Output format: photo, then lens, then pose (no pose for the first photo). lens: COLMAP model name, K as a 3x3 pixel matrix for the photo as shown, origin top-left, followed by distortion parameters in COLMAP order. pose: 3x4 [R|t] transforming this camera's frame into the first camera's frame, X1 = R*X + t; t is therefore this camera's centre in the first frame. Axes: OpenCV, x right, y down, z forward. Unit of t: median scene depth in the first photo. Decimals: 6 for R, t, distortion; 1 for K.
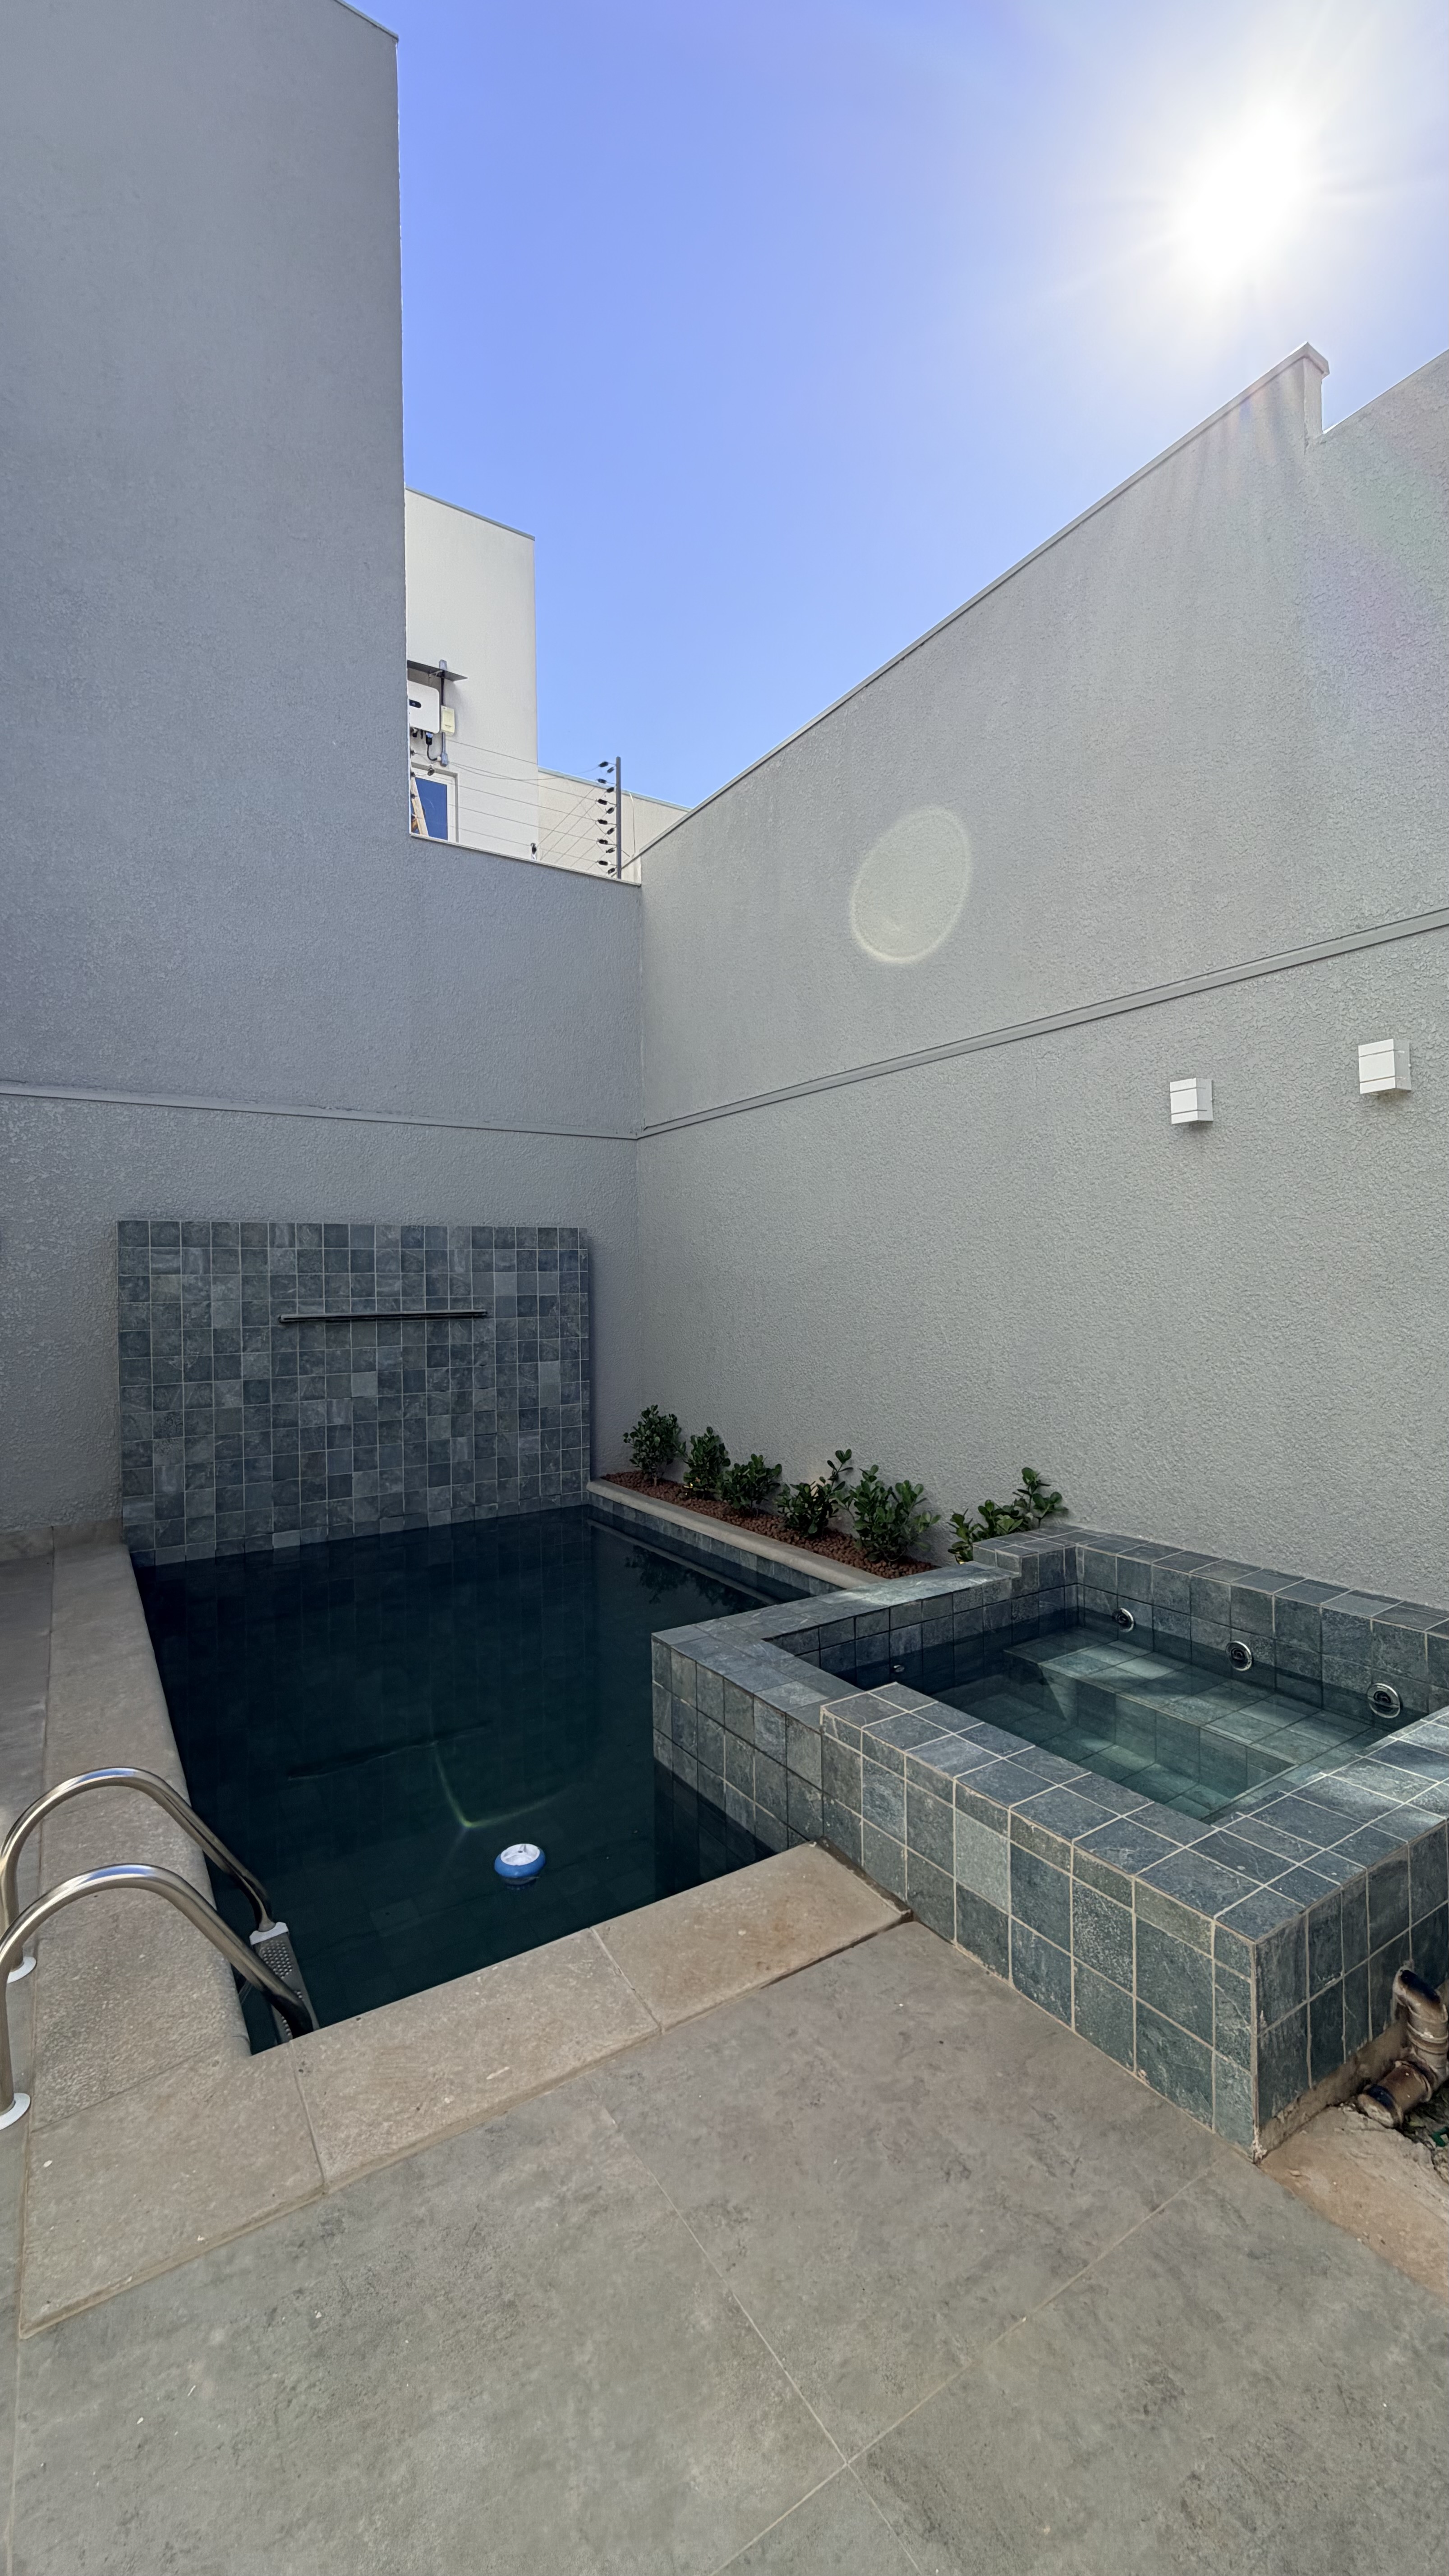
lens RADIAL K [[1046.5, 0, 746.3], [0, 1046.5, 1264.6], [0, 0, 1]] dist [-0.000849, 0.000025]
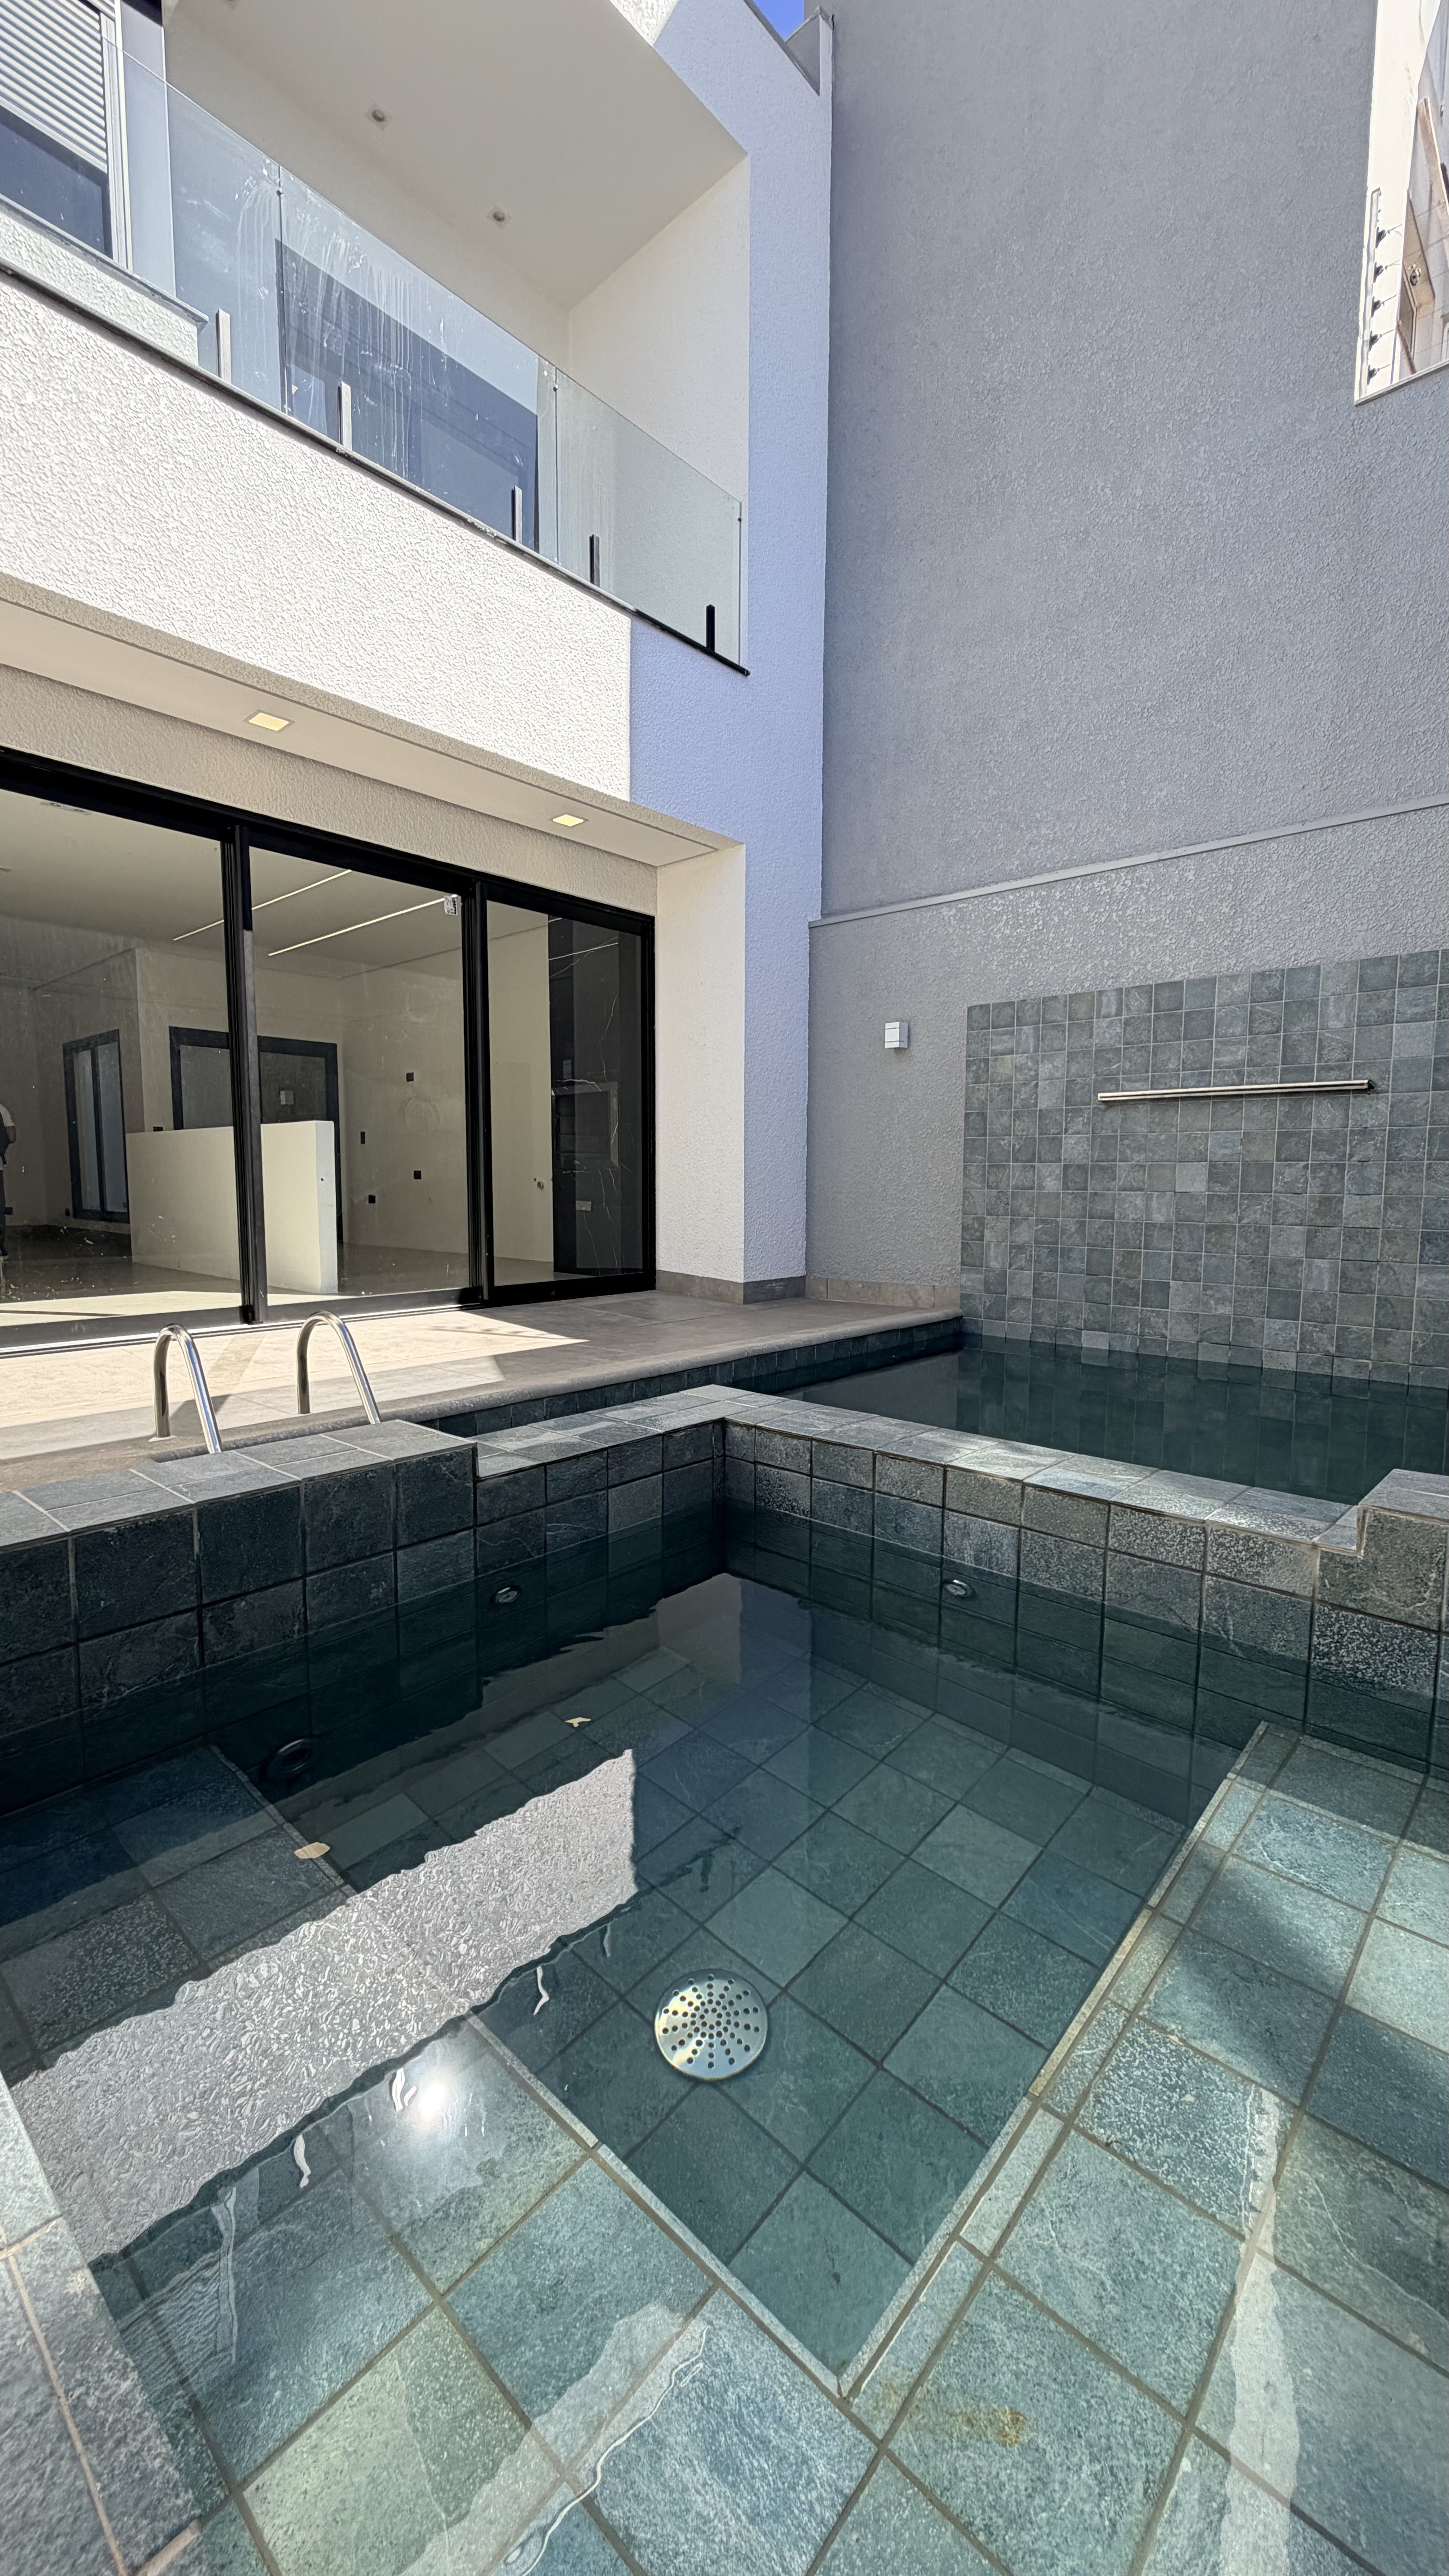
lens RADIAL K [[1027.3, 0, 726.4], [0, 1027.3, 1279.7], [0, 0, 1]] dist [0.002973, 0.000478]
pose [[0.246811, 0.107748, -0.963055, 0.340588], [-0.000435, 0.993812, 0.111077, 0.107675], [0.969064, -0.026996, 0.245330, 0.457393]]
